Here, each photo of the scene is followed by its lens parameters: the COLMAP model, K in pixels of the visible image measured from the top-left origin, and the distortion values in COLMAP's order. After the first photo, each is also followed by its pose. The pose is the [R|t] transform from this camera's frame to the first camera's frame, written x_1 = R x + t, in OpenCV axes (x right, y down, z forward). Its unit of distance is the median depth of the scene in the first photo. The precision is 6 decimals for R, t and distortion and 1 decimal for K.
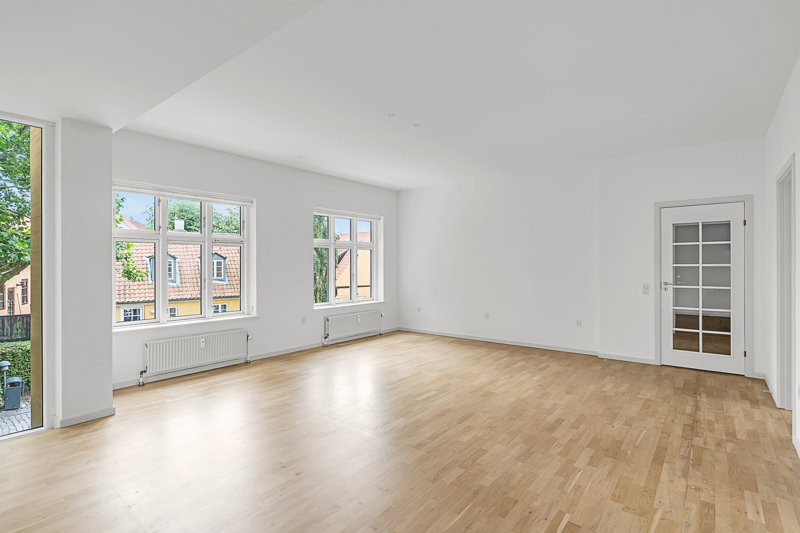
lens RADIAL K [[393.0, 0, 399.5], [0, 393.0, 266.3], [0, 0, 1]] dist [-0.003453, 0.000565]
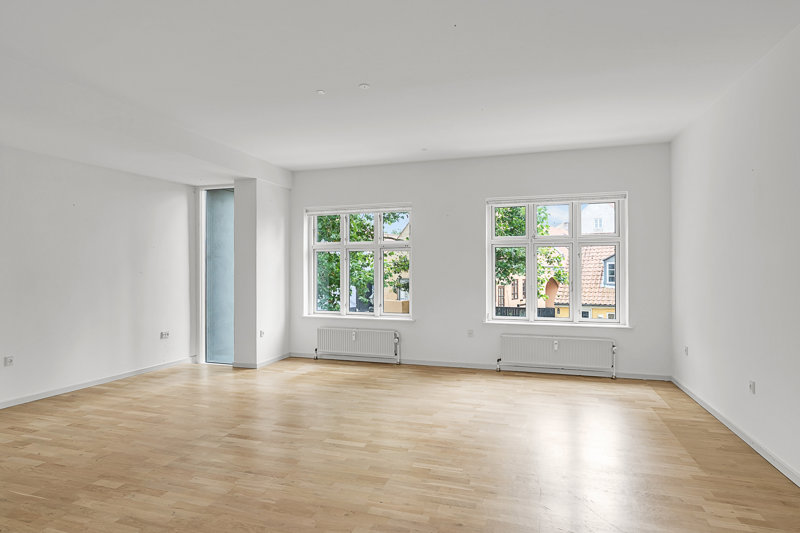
lens RADIAL K [[427.7, 0, 404.6], [0, 427.7, 266.6], [0, 0, 1]] dist [-0.007044, 0.004146]
pose [[0.371750, -0.002200, -0.928330, 0.718203], [-0.002111, 0.999993, -0.003215, -0.006108], [0.928330, 0.003155, 0.371743, 0.658339]]
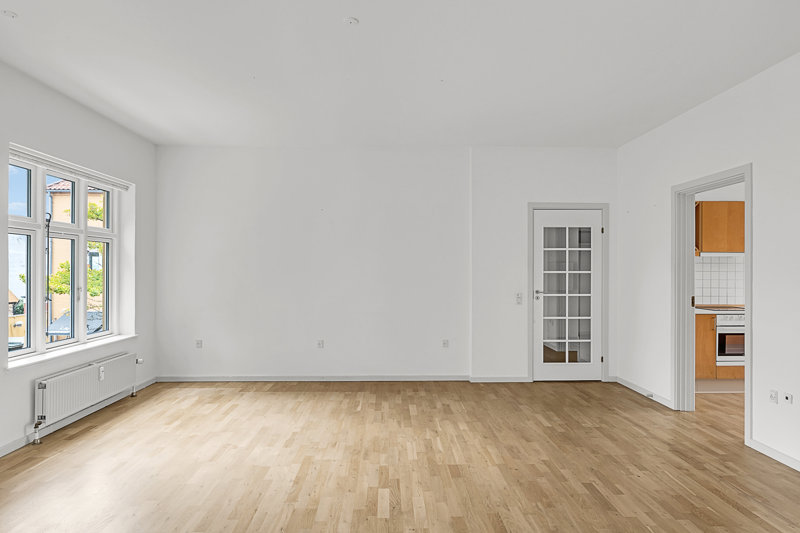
lens RADIAL K [[467.9, 0, 398.5], [0, 467.9, 270.9], [0, 0, 1]] dist [-0.001694, -0.000089]
pose [[0.766483, 0.003149, 0.642257, -0.285281], [-0.000819, 0.999992, -0.003925, -0.000481], [-0.642265, 0.002482, 0.766479, 0.388039]]
